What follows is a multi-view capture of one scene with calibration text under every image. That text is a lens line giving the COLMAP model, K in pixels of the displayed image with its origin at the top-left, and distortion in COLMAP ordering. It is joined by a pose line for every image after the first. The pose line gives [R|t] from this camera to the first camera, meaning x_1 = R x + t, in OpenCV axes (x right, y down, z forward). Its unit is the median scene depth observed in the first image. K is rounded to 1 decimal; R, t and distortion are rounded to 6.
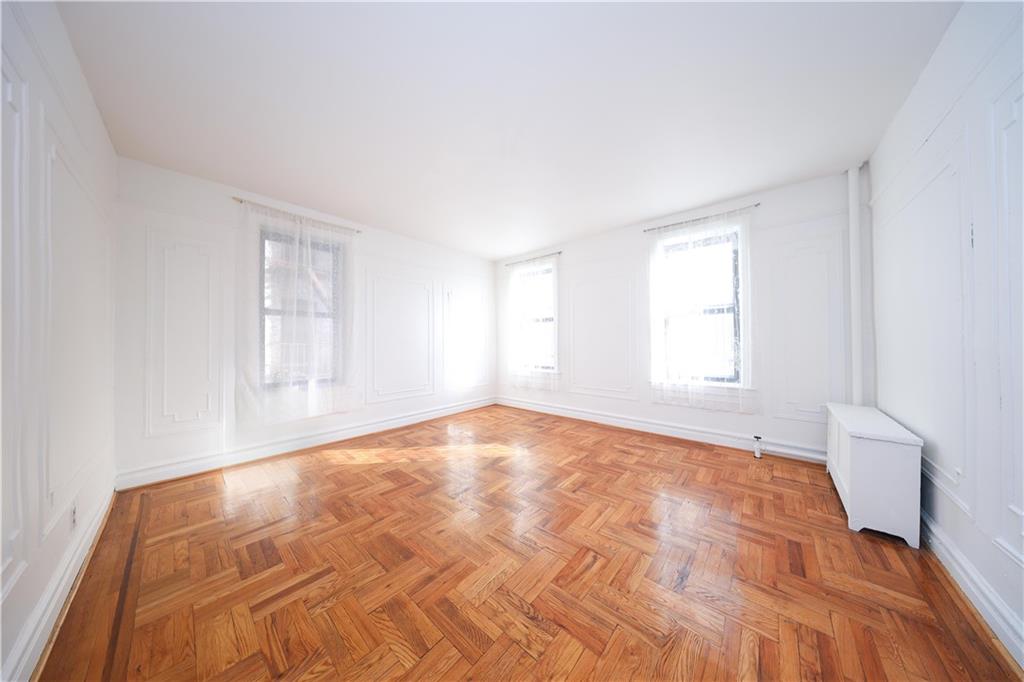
lens RADIAL K [[294.9, 0, 512.0], [0, 294.9, 341.0], [0, 0, 1]] dist [0.000647, -0.000155]
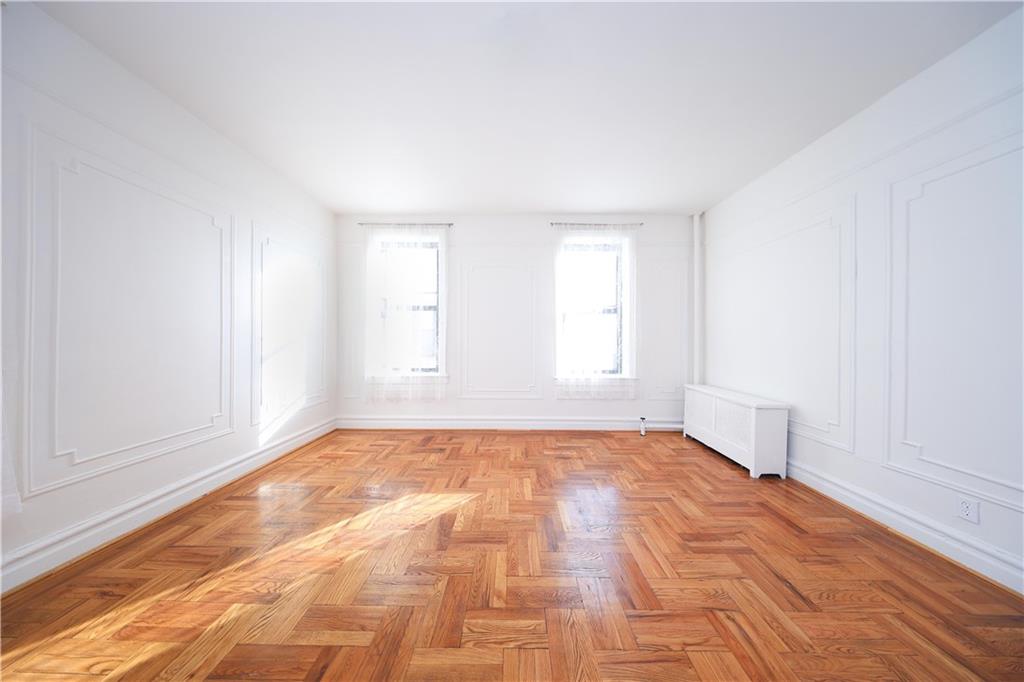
lens RADIAL K [[294.9, 0, 512.0], [0, 294.9, 341.0], [0, 0, 1]] dist [0.000647, -0.000155]
pose [[0.759244, 0.007063, 0.650768, -0.325540], [-0.012109, 0.999921, 0.003276, 0.013959], [-0.650694, -0.010367, 0.759269, 0.405307]]
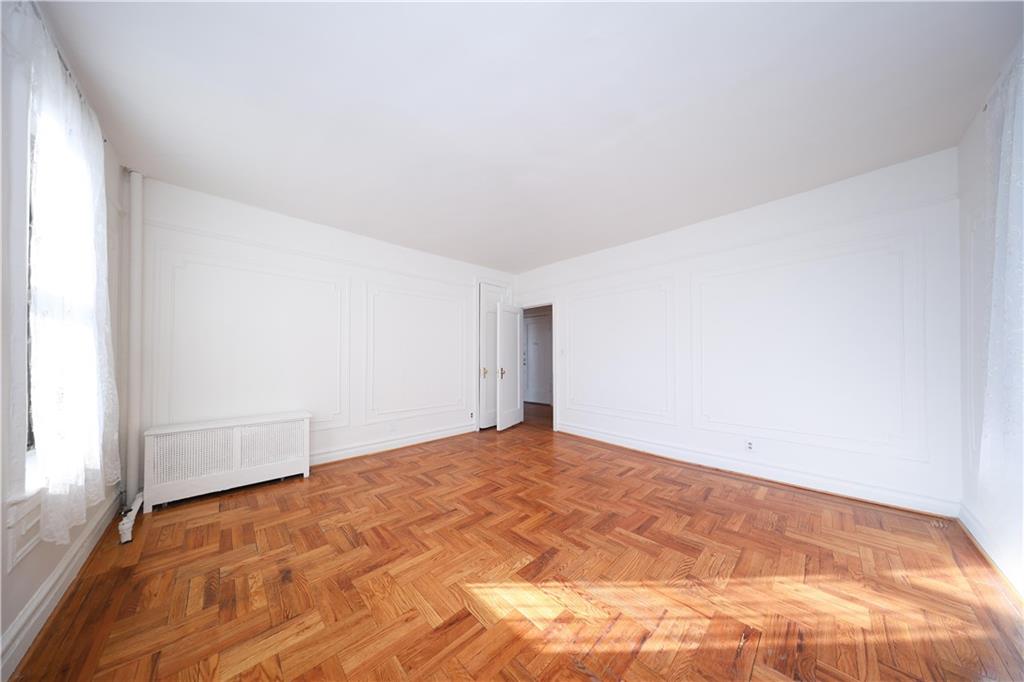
lens RADIAL K [[305.3, 0, 515.2], [0, 305.3, 351.8], [0, 0, 1]] dist [-0.000382, -0.000032]
pose [[-0.996954, 0.010297, 0.077313, -0.054549], [0.009000, 0.999813, -0.017100, 0.001761], [-0.077475, -0.016352, -0.996860, 1.477932]]
